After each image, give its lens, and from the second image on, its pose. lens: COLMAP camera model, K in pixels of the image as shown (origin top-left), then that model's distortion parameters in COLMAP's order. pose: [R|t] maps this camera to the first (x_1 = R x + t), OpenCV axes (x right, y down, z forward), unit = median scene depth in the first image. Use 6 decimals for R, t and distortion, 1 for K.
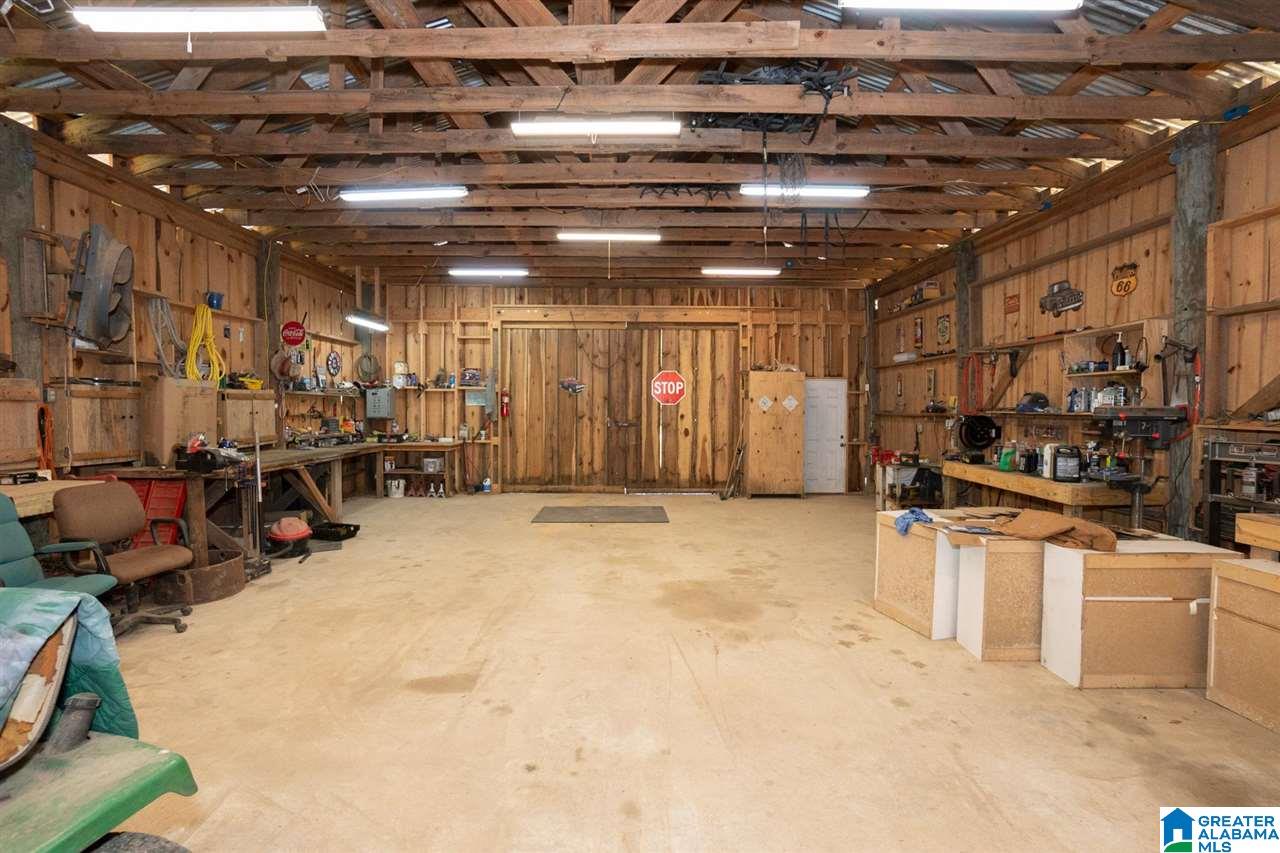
lens RADIAL K [[568.6, 0, 631.4], [0, 568.6, 427.1], [0, 0, 1]] dist [-0.063931, 0.021037]
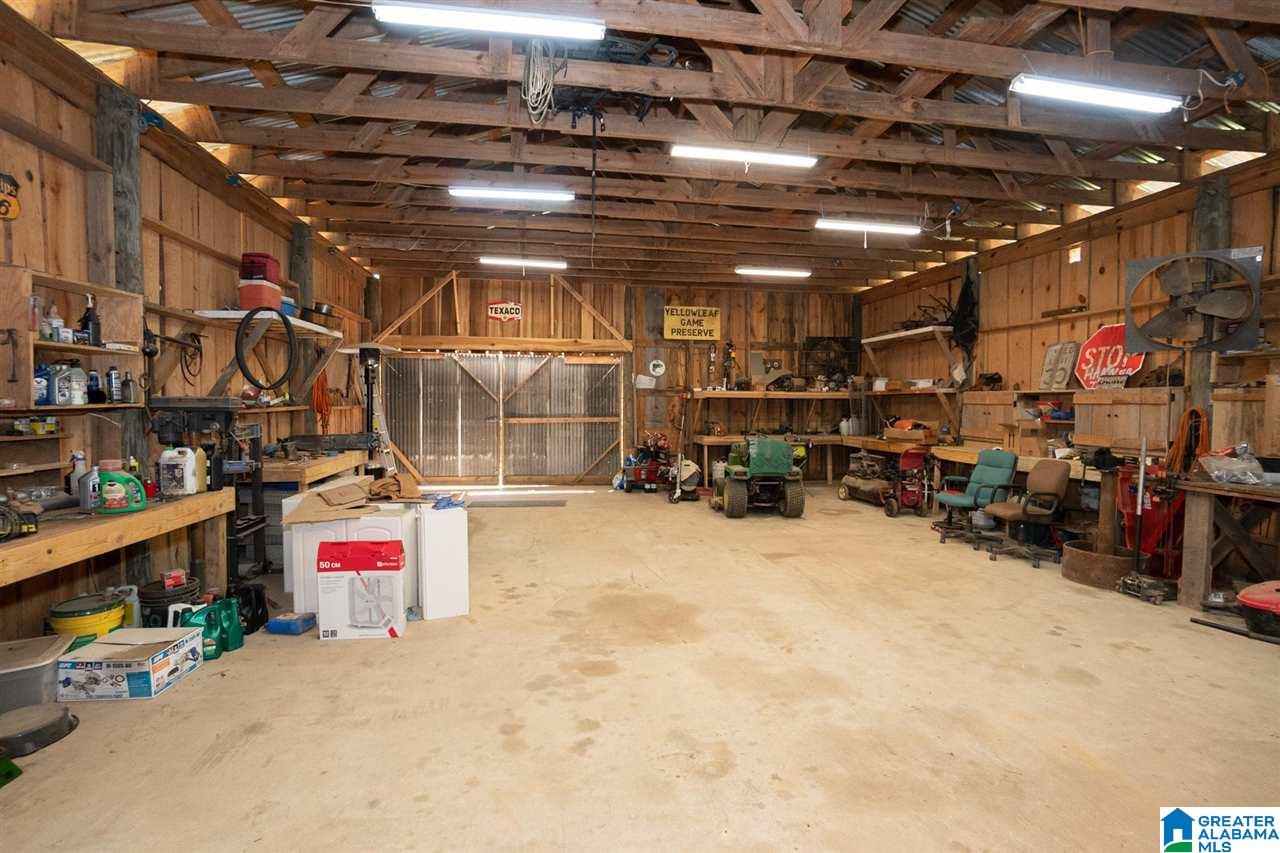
lens RADIAL K [[568.6, 0, 631.4], [0, 568.6, 427.1], [0, 0, 1]] dist [-0.063931, 0.021037]
pose [[-0.987442, -0.004071, -0.157932, 0.314341], [-0.017113, 0.996542, 0.081307, -0.071931], [0.157054, 0.082989, -0.984097, 1.960073]]
